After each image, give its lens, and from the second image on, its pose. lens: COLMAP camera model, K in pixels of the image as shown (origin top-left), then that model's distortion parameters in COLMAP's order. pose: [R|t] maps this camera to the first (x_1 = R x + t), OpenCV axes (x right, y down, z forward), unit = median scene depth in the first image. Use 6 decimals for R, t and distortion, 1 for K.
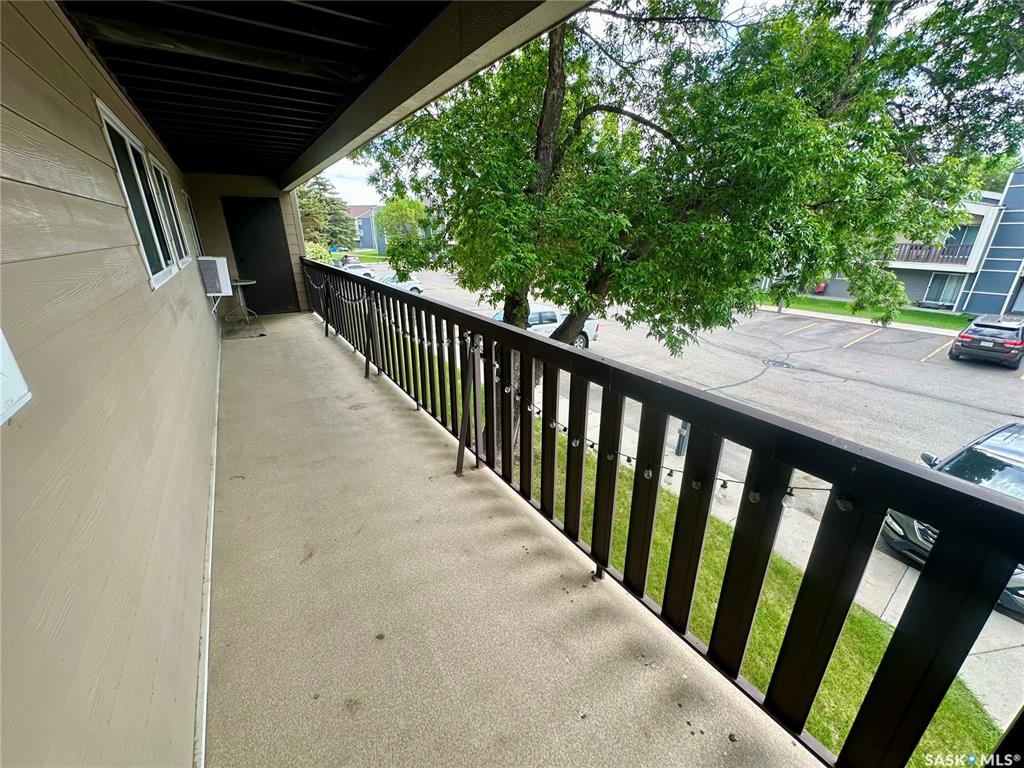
lens RADIAL K [[409.9, 0, 511.6], [0, 409.9, 386.0], [0, 0, 1]] dist [-0.002793, 0.000387]
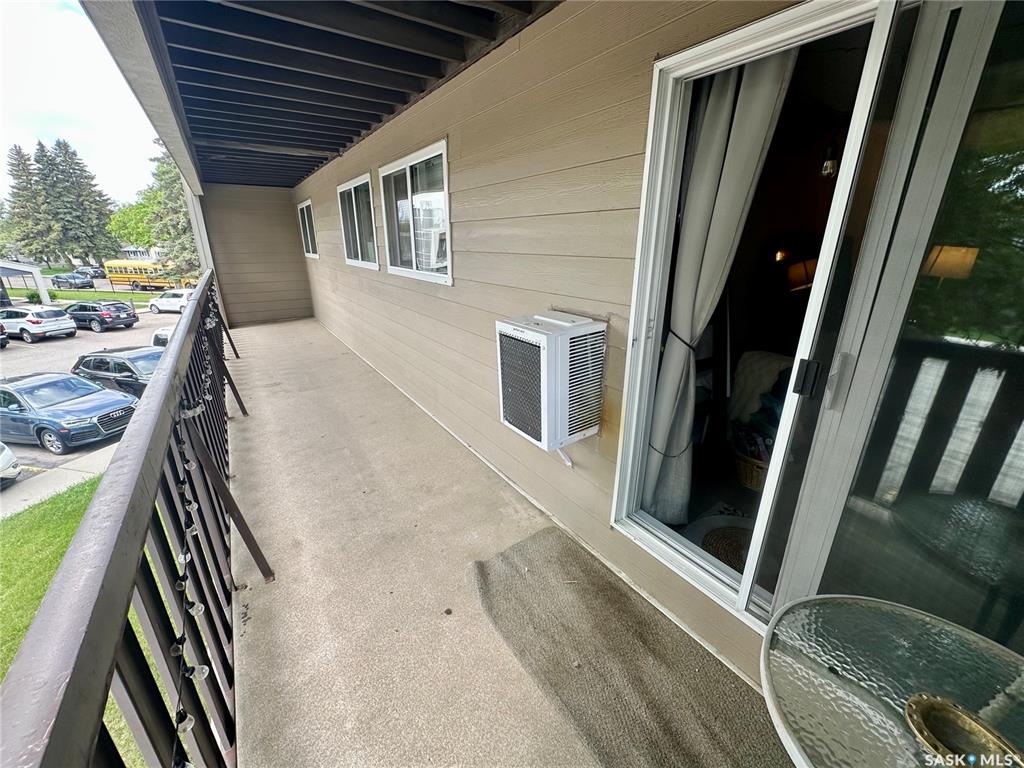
lens RADIAL K [[409.9, 0, 511.6], [0, 409.9, 386.0], [0, 0, 1]] dist [-0.002793, 0.000387]
pose [[-0.999870, 0.015100, -0.005683, -1.004880], [0.007744, 0.758191, 0.651987, -0.679980], [0.014154, 0.651858, -0.758209, 1.809313]]
